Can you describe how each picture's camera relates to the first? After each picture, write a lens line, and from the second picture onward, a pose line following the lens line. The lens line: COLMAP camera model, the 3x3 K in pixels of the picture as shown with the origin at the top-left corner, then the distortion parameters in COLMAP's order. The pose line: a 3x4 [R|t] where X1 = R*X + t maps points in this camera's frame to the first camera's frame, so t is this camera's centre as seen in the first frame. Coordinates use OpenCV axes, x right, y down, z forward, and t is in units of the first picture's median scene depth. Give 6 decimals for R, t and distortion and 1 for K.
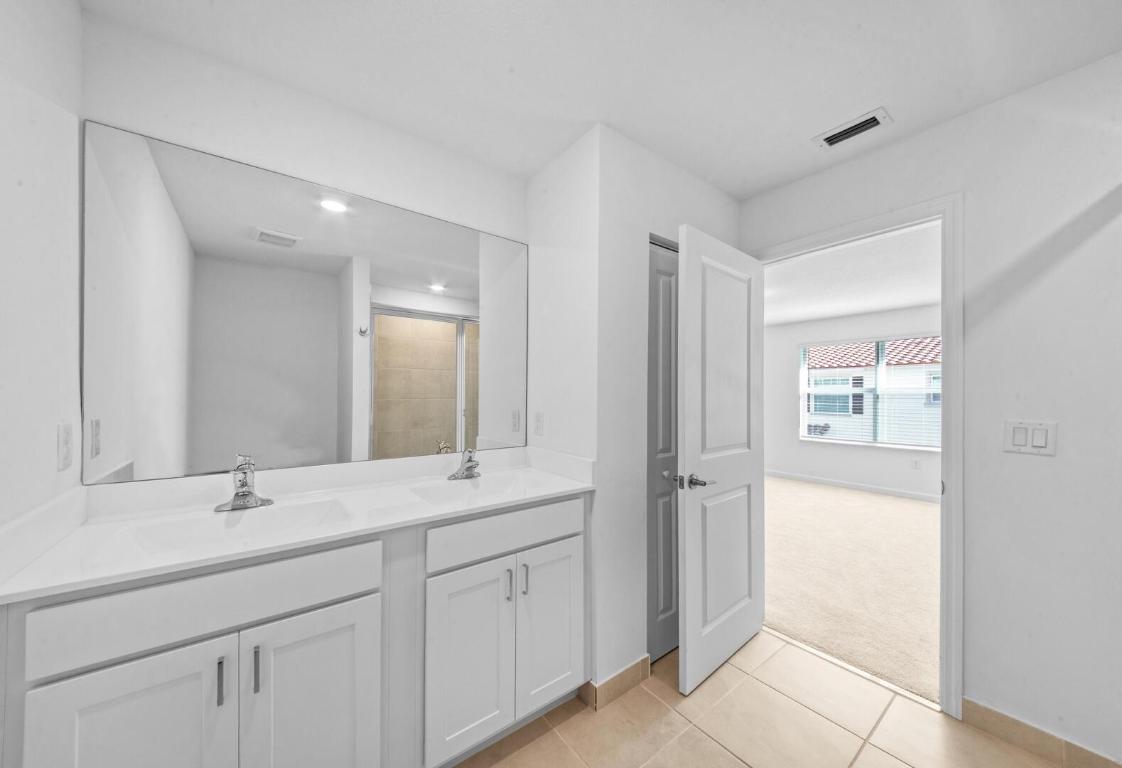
lens RADIAL K [[399.6, 0, 563.5], [0, 399.6, 396.6], [0, 0, 1]] dist [-0.000034, -0.000054]
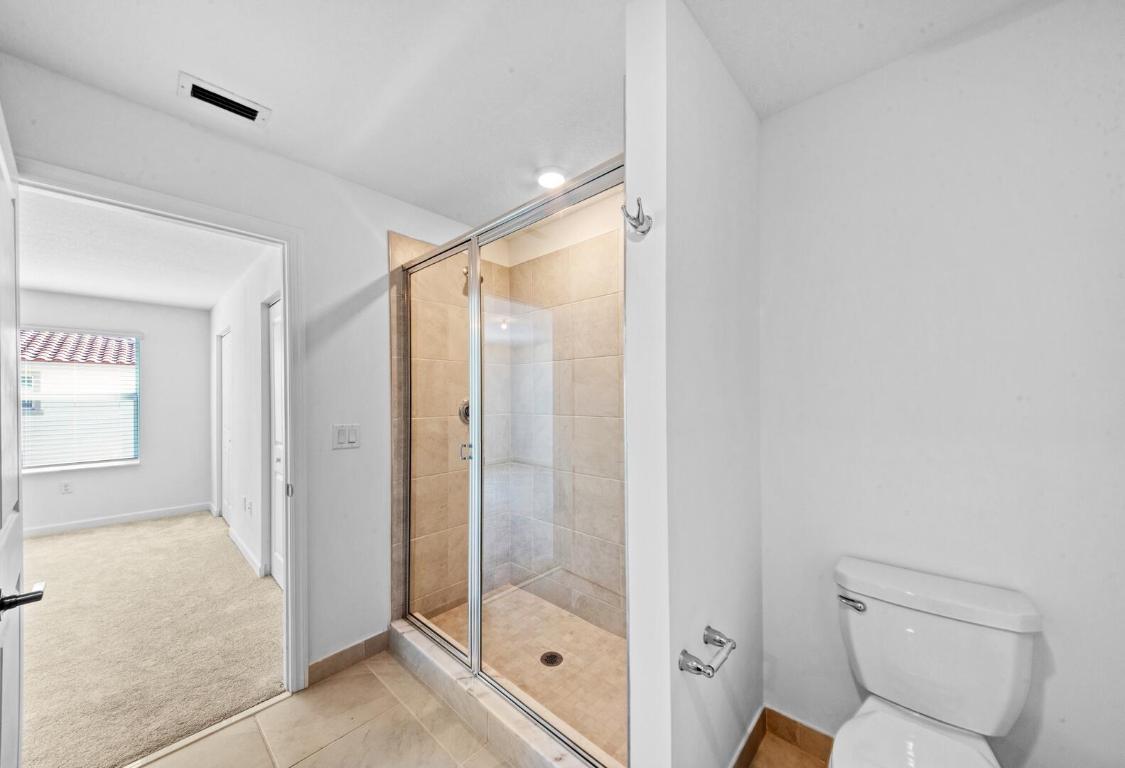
lens RADIAL K [[400.7, 0, 565.0], [0, 400.7, 396.7], [0, 0, 1]] dist [-0.000034, -0.000054]
pose [[-0.169346, 0.001510, 0.985556, -0.266442], [0.006752, 0.999977, -0.000372, -0.023878], [-0.985534, 0.006592, -0.169352, 0.438752]]
